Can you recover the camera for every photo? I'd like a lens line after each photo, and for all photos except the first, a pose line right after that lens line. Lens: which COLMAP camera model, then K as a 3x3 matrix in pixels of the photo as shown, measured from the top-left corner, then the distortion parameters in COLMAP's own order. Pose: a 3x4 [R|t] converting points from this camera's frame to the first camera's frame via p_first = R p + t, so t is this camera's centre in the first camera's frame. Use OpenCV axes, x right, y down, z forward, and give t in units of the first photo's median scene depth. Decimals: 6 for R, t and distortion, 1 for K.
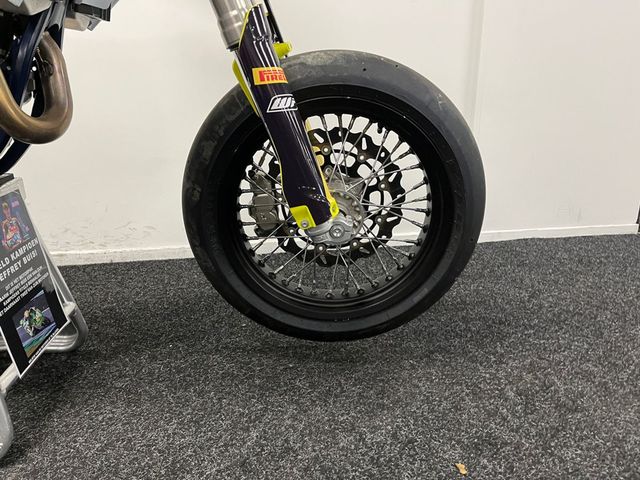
lens RADIAL K [[491.7, 0, 321.9], [0, 491.7, 240.0], [0, 0, 1]] dist [0.083033, -0.120578]
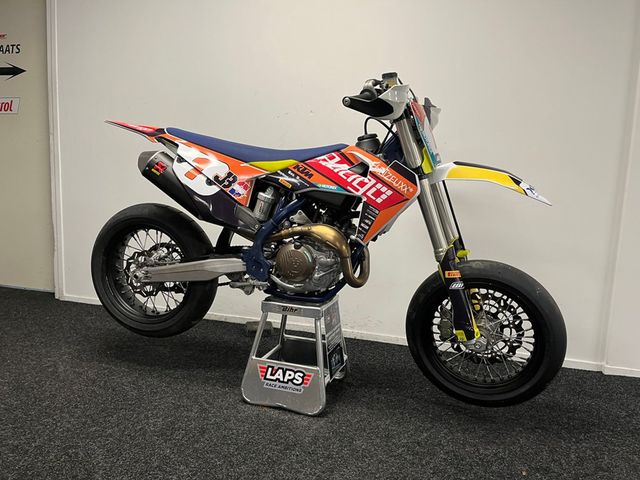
lens RADIAL K [[491.7, 0, 321.9], [0, 491.7, 240.0], [0, 0, 1]] dist [0.083033, -0.120578]
pose [[0.909568, 0.101397, -0.402995, 0.203754], [-0.174496, 0.973328, -0.148944, -0.020224], [0.377143, 0.205796, 0.903001, -1.091255]]
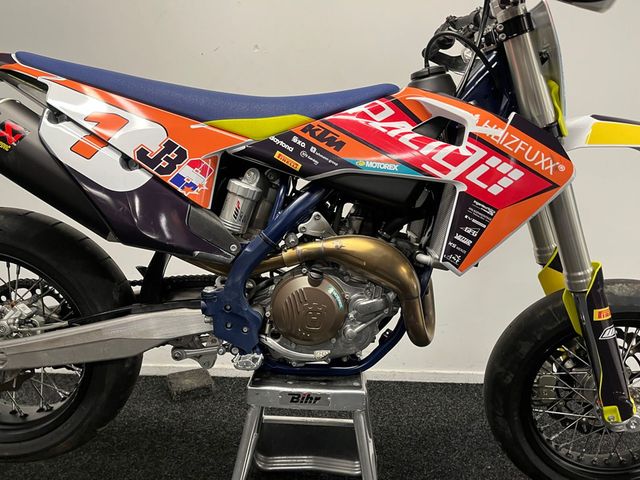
lens RADIAL K [[489.1, 0, 313.4], [0, 489.1, 234.8], [0, 0, 1]] dist [0.075164, -0.109620]
pose [[0.986915, 0.056284, -0.151100, -0.535561], [-0.077170, 0.987680, -0.136136, -0.227499], [0.141576, 0.146015, 0.979099, -0.367830]]
